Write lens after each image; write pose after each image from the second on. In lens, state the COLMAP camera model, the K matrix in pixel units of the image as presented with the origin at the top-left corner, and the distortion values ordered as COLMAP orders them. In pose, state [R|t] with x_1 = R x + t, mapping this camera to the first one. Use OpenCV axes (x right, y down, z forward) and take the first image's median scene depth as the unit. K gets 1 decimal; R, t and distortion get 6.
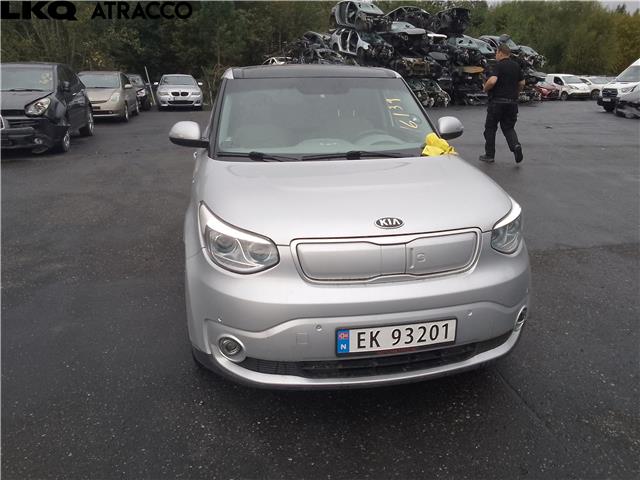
lens RADIAL K [[479.5, 0, 319.3], [0, 479.5, 239.8], [0, 0, 1]] dist [0.043751, -0.059475]
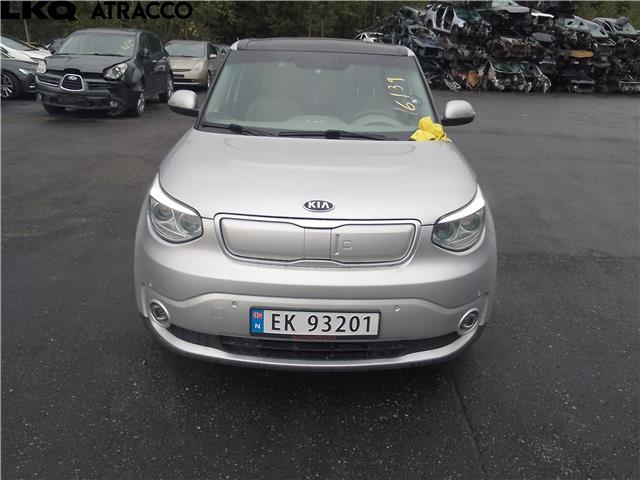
lens RADIAL K [[479.5, 0, 319.7], [0, 479.5, 240.4], [0, 0, 1]] dist [0.043751, -0.059475]
pose [[0.982166, 0.102994, -0.157298, 0.273107], [-0.095916, 0.994032, 0.051963, -0.014980], [0.161711, -0.035949, 0.986183, 0.042255]]
